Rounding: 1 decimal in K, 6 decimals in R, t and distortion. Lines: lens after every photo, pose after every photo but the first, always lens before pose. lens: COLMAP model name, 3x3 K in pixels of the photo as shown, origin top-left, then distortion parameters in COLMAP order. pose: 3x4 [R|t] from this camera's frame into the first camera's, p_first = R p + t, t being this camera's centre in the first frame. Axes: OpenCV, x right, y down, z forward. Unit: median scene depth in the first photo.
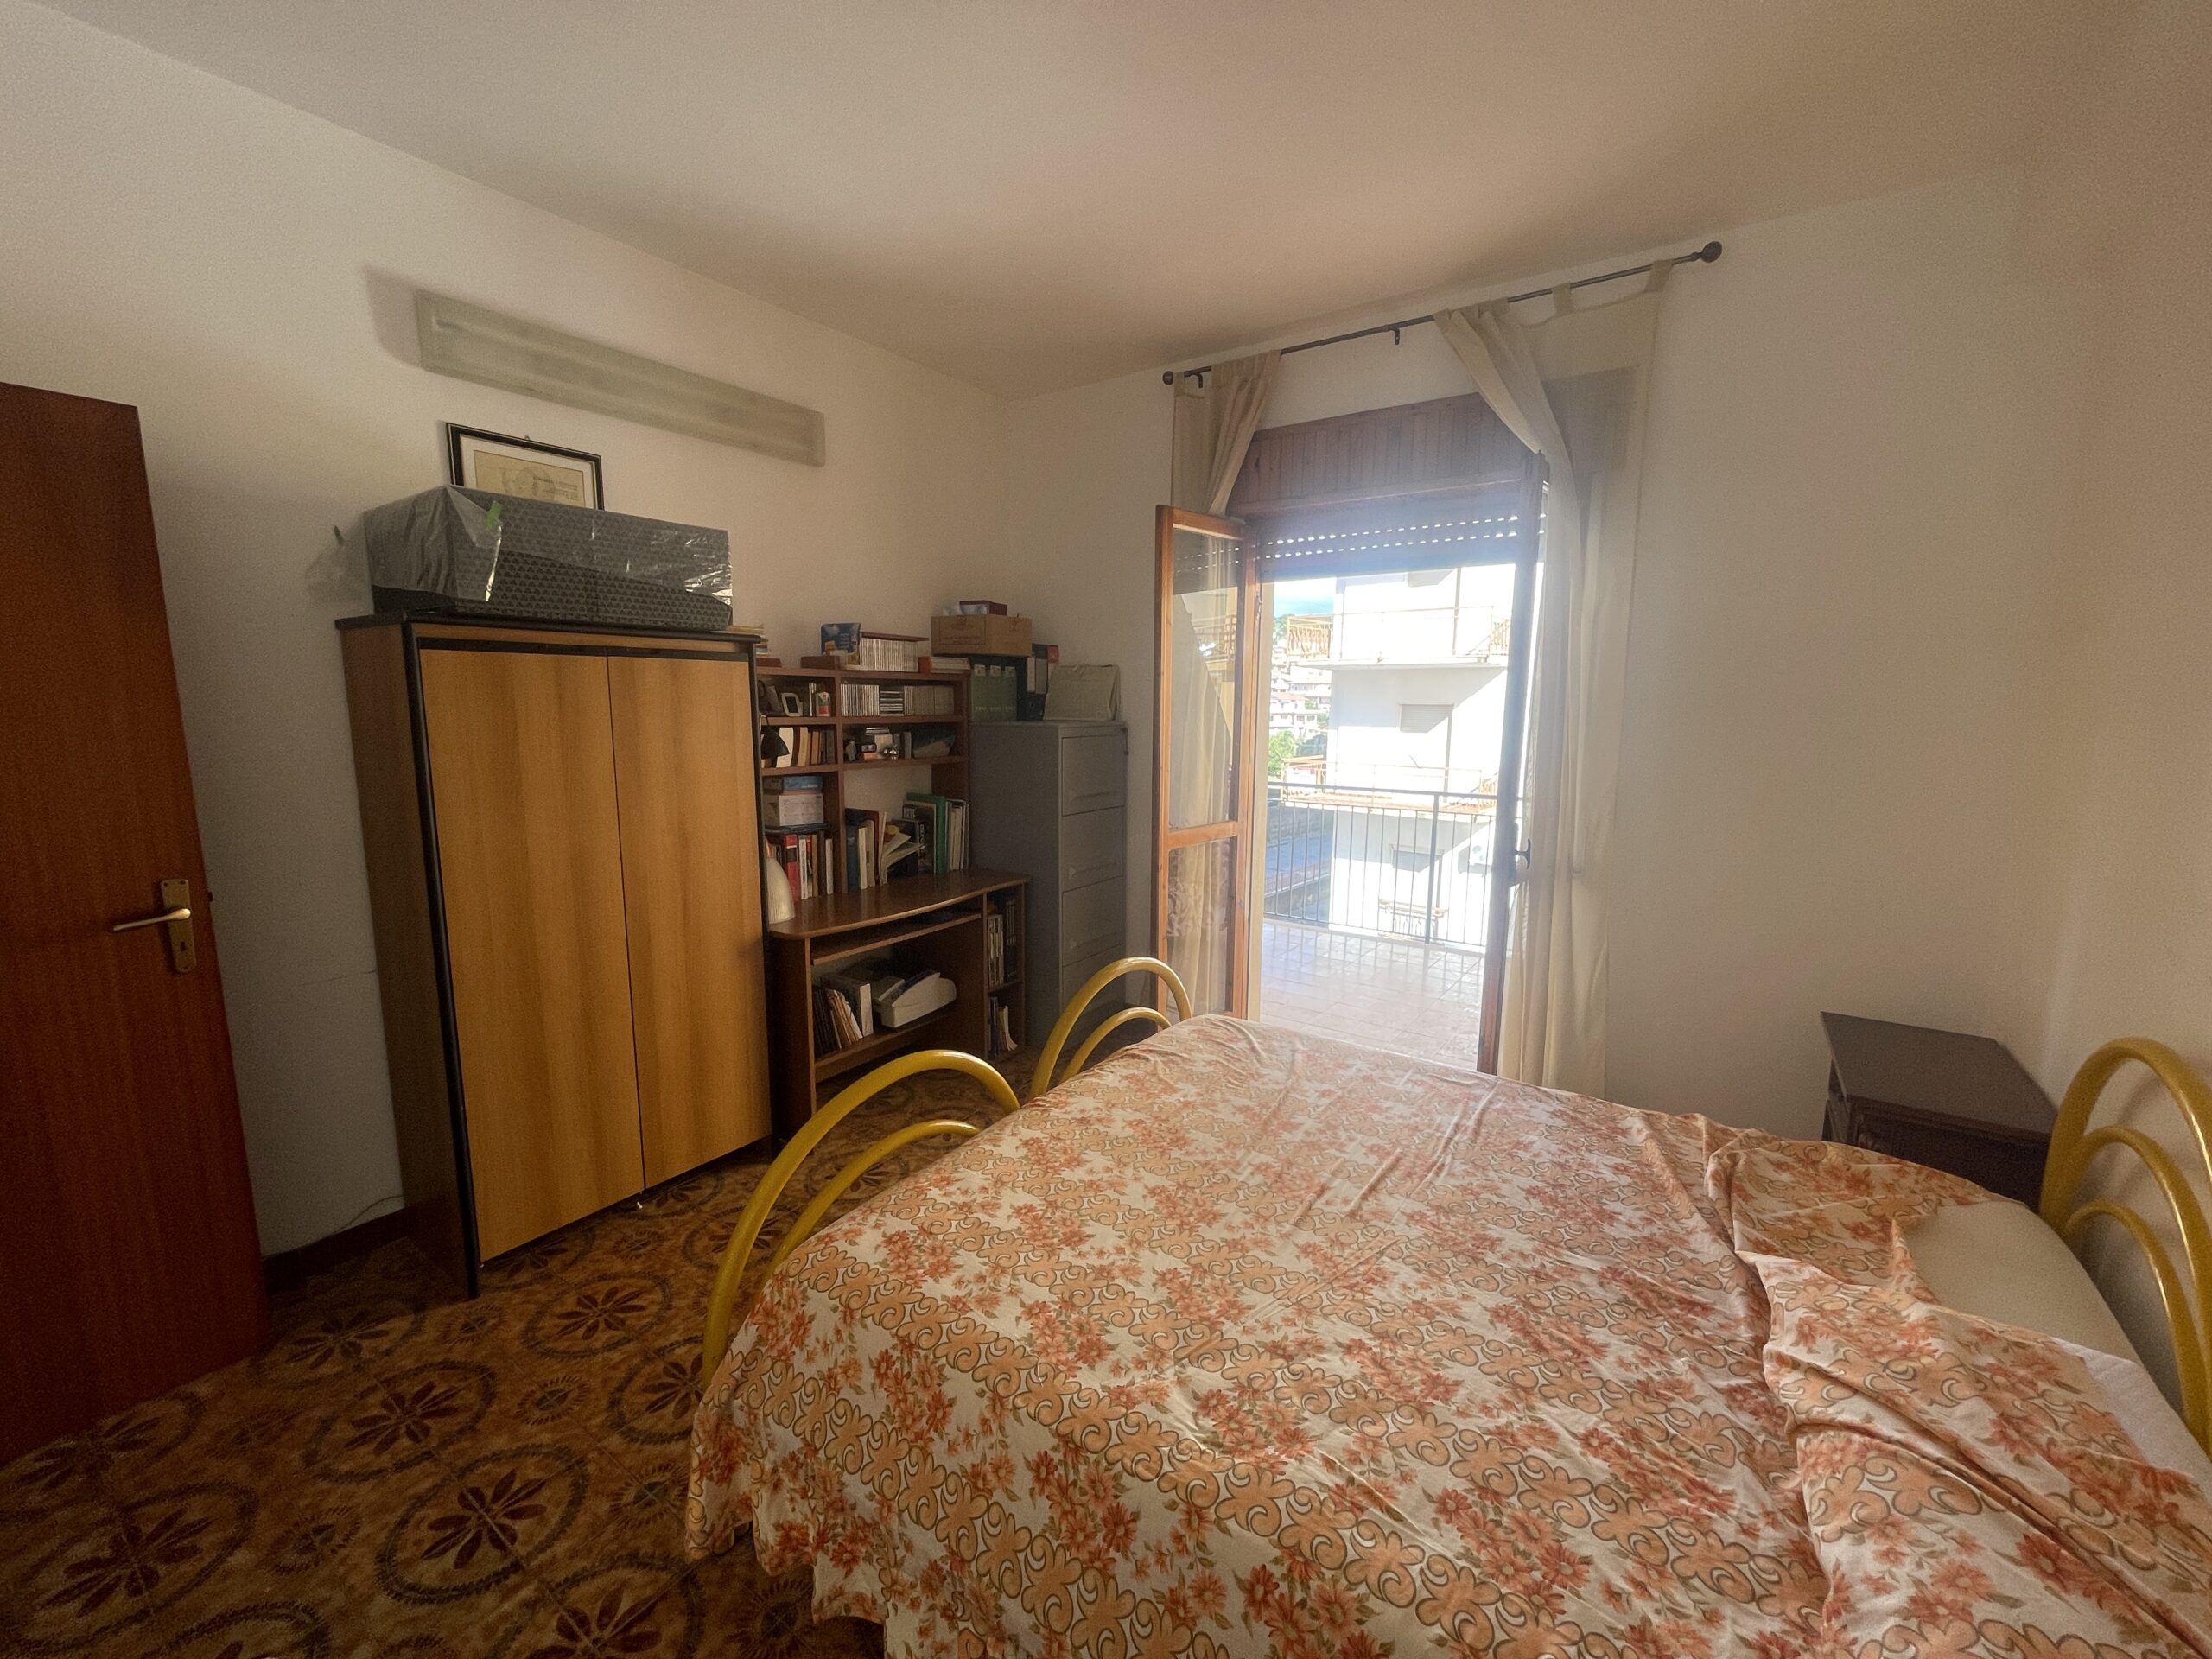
lens RADIAL K [[903.0, 0, 1090.9], [0, 903.0, 821.6], [0, 0, 1]] dist [-0.000710, -0.000358]
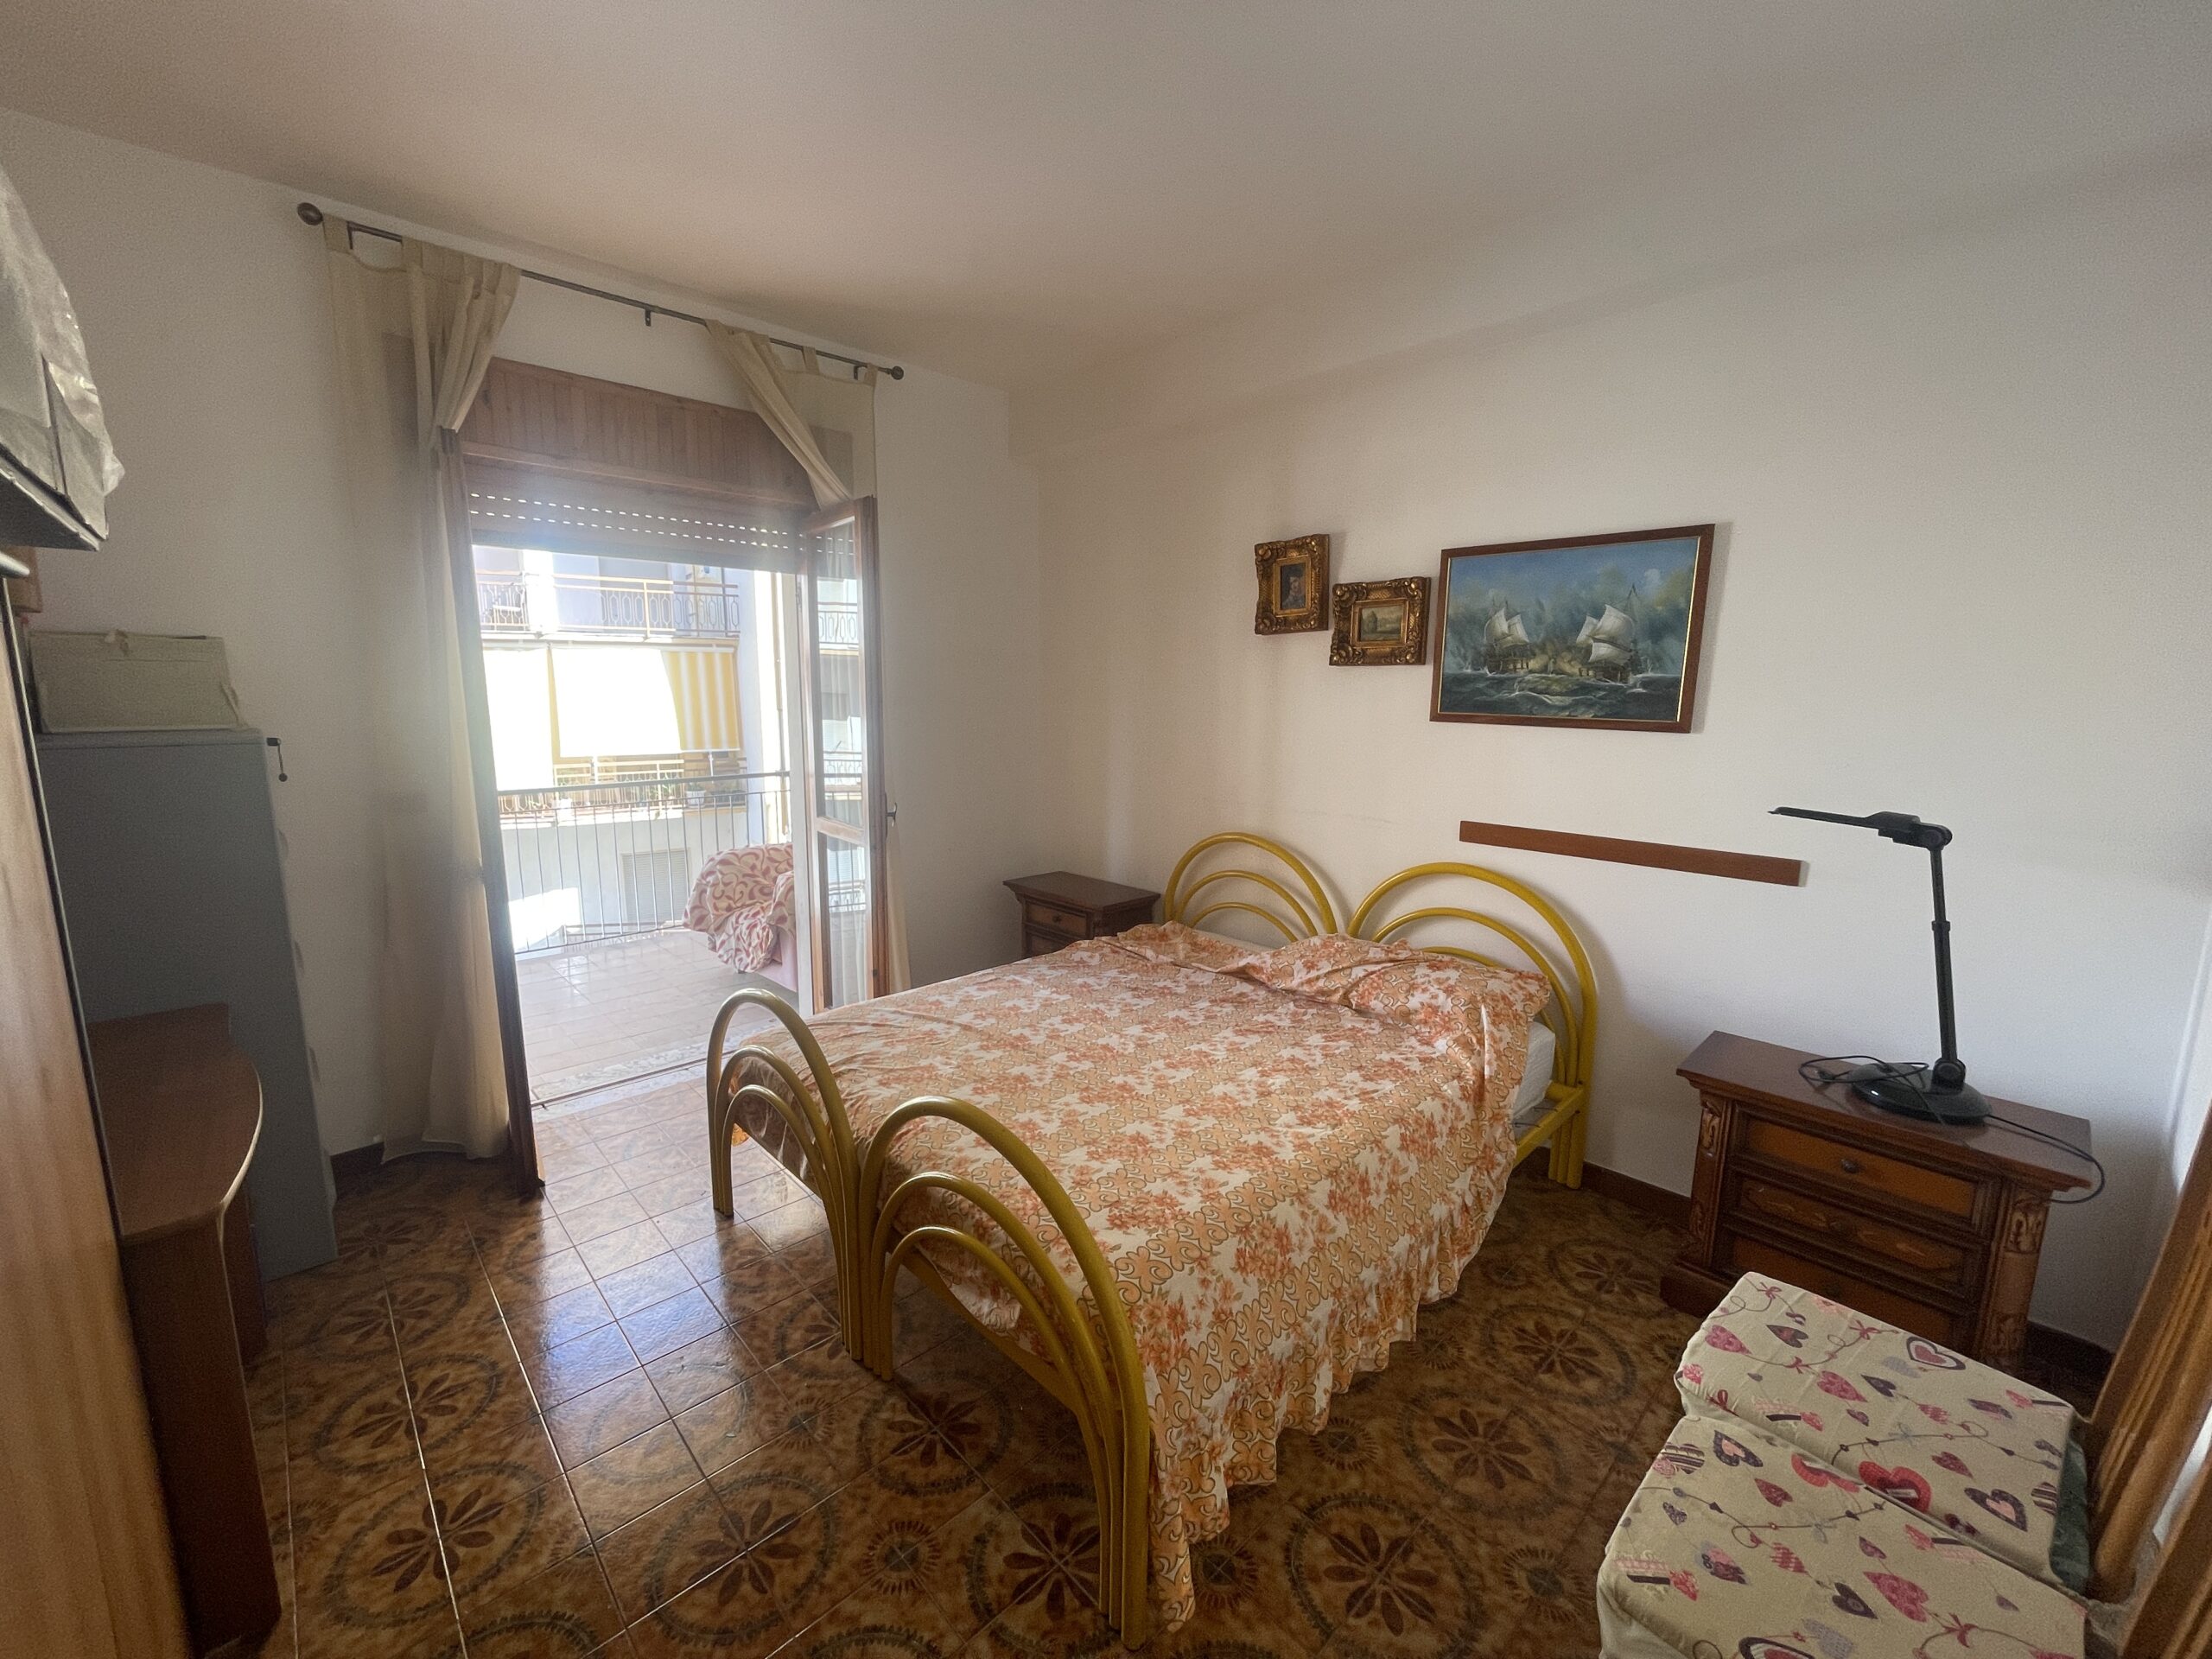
lens RADIAL K [[896.4, 0, 1092.5], [0, 896.4, 830.4], [0, 0, 1]] dist [-0.012002, 0.009365]
pose [[0.205609, -0.159355, 0.965573, -1.090923], [0.130485, 0.982308, 0.134331, -0.119543], [-0.969896, 0.098373, 0.222765, 0.714620]]
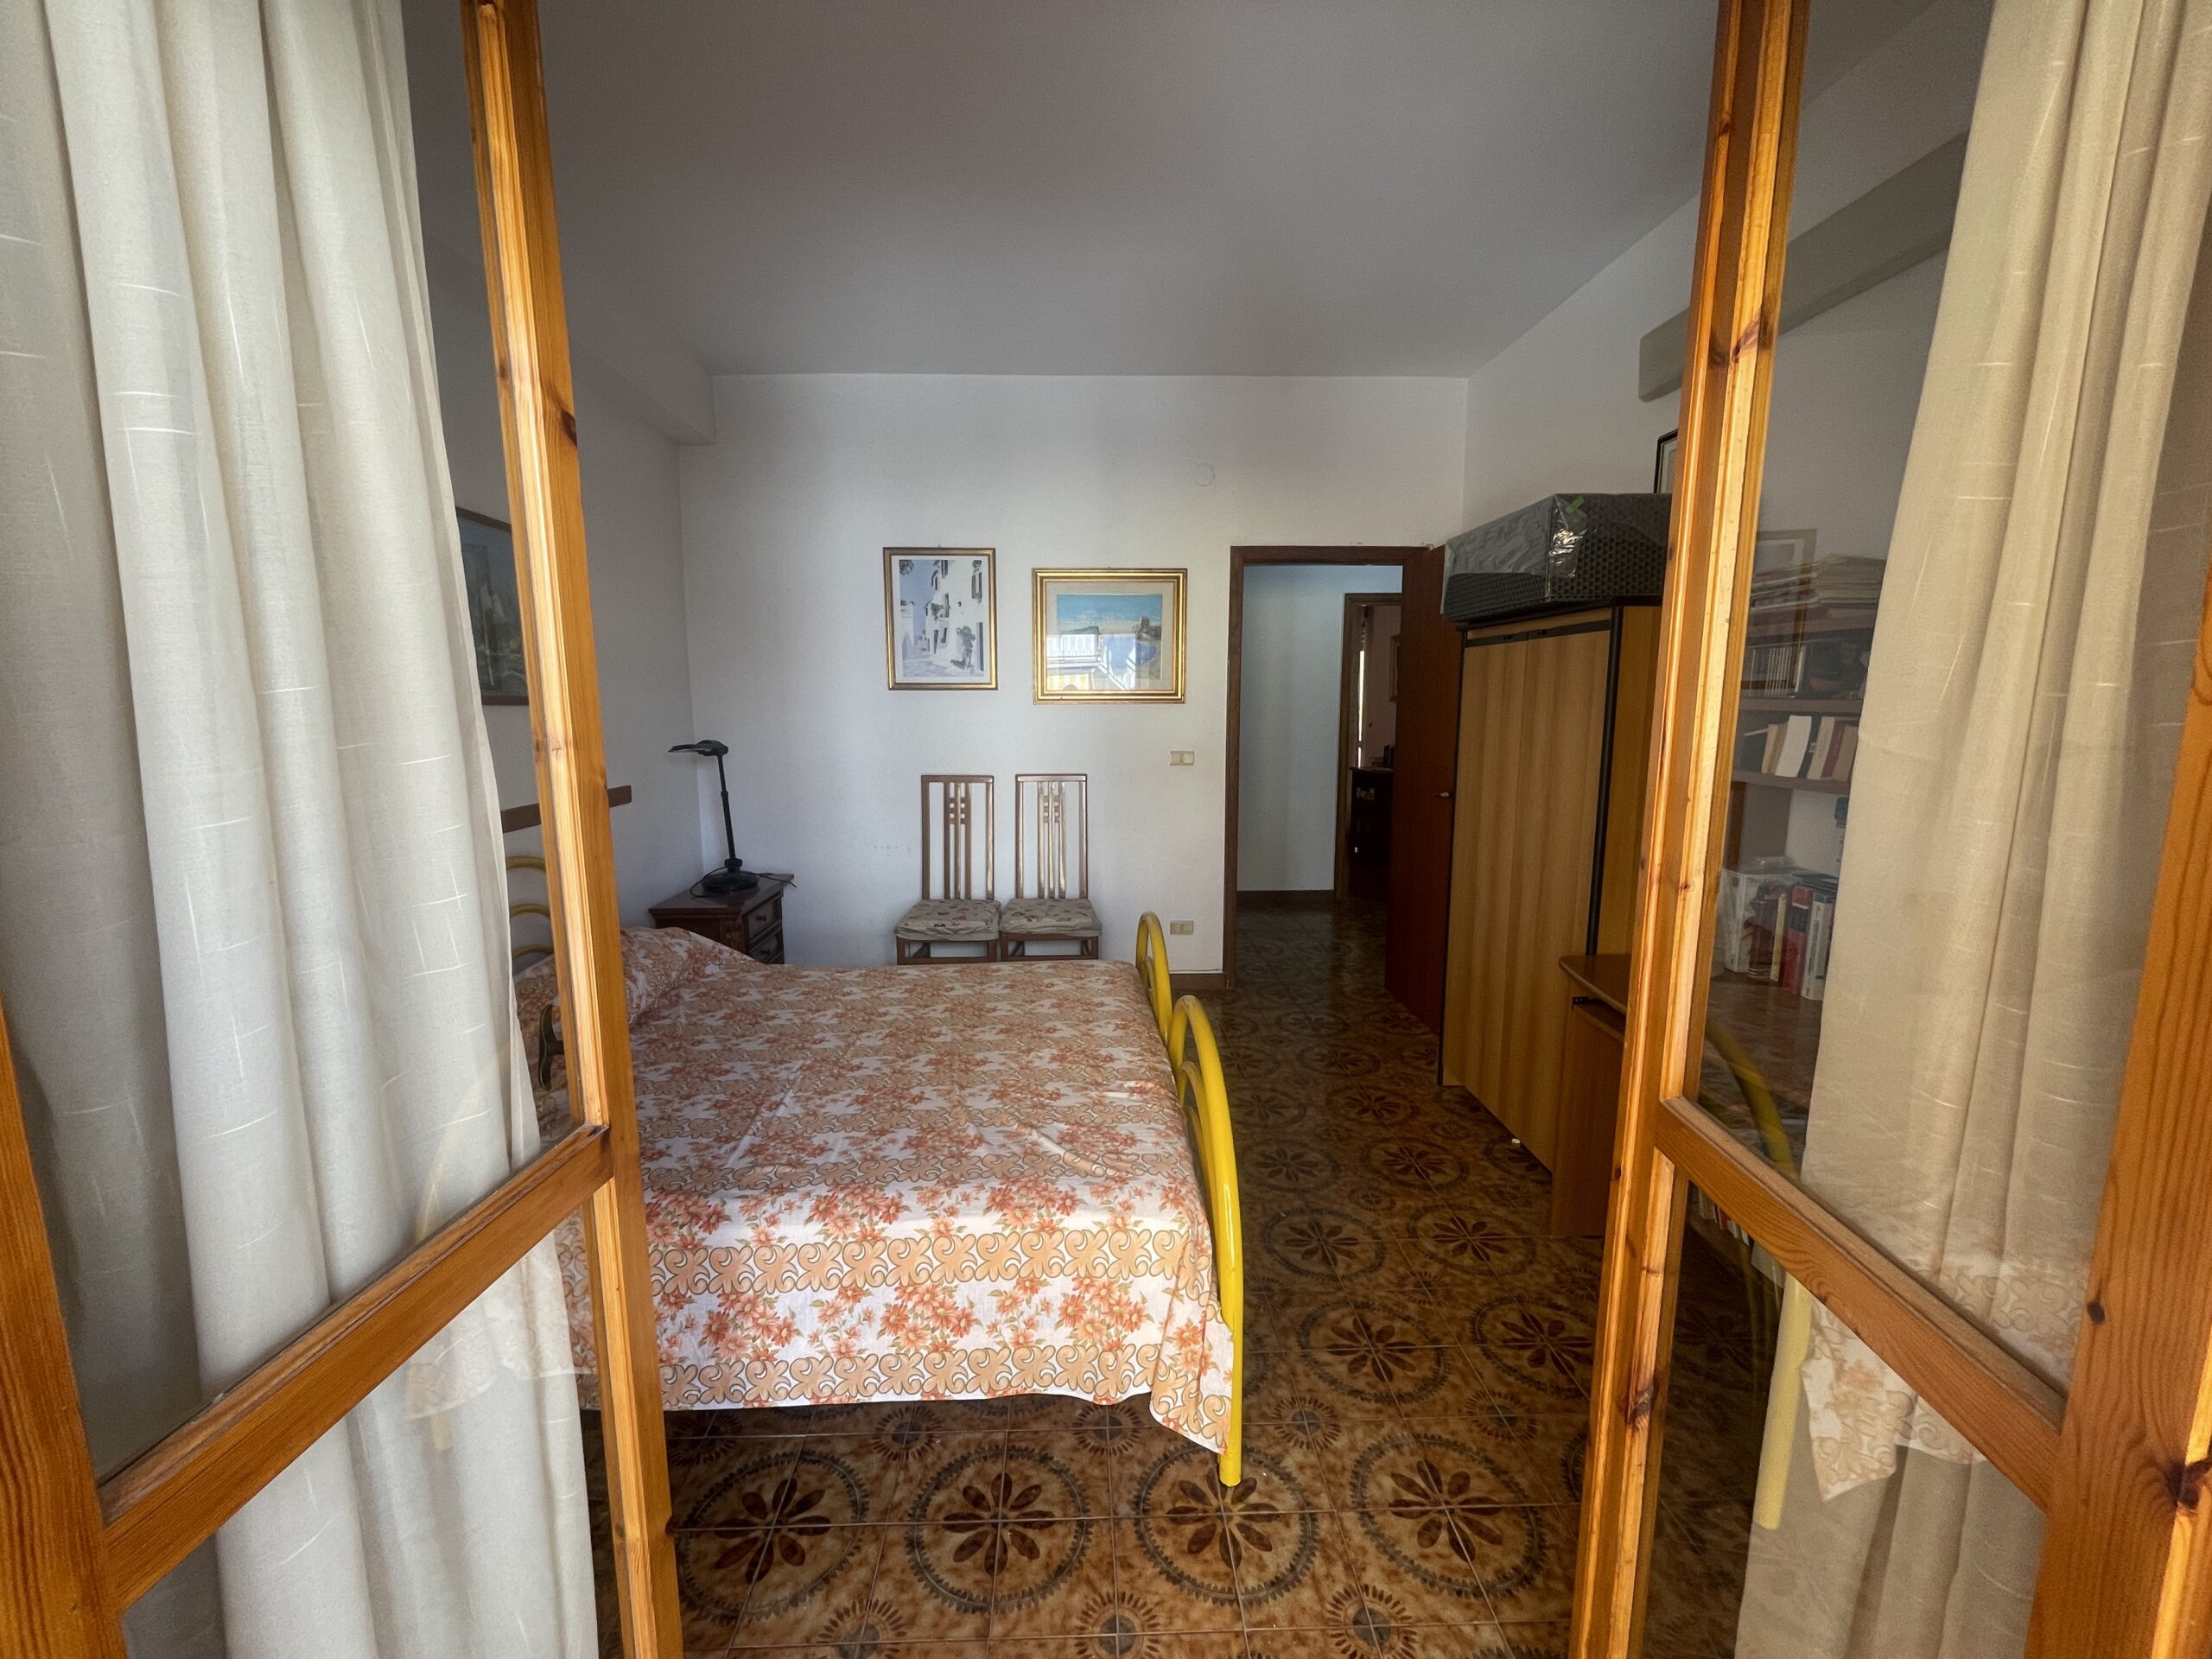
lens RADIAL K [[896.4, 0, 1092.5], [0, 896.4, 830.4], [0, 0, 1]] dist [-0.012002, 0.009365]
pose [[-0.799352, 0.087696, -0.594429, 0.819371], [-0.083790, 0.963357, 0.254799, -0.270864], [0.594992, 0.253482, -0.762713, 2.232553]]
